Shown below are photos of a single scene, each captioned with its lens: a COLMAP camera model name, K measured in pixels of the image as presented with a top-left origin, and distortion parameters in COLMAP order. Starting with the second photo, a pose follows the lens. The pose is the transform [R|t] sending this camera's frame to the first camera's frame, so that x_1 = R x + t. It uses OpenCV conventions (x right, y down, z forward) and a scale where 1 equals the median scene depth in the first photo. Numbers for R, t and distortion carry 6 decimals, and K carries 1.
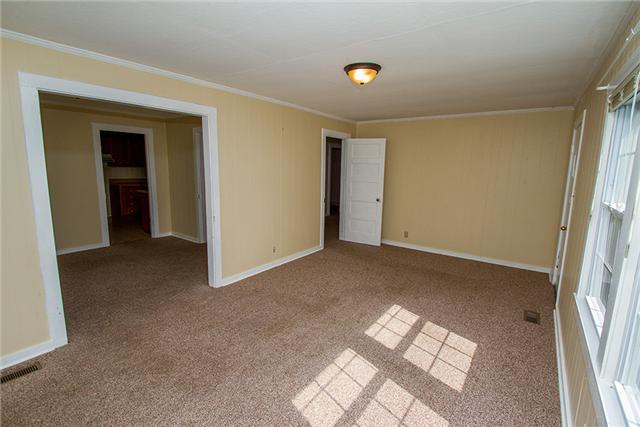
lens RADIAL K [[298.6, 0, 322.3], [0, 298.6, 216.7], [0, 0, 1]] dist [0.018413, -0.001062]
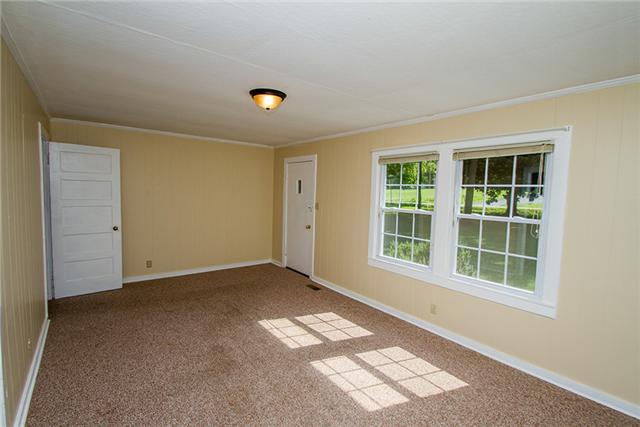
lens RADIAL K [[298.6, 0, 322.2], [0, 298.6, 208.8], [0, 0, 1]] dist [0.018413, -0.001062]
pose [[0.273105, -0.067374, 0.959622, -0.739736], [0.134569, 0.990412, 0.031238, -0.106616], [-0.952526, 0.120605, 0.279552, 0.501868]]
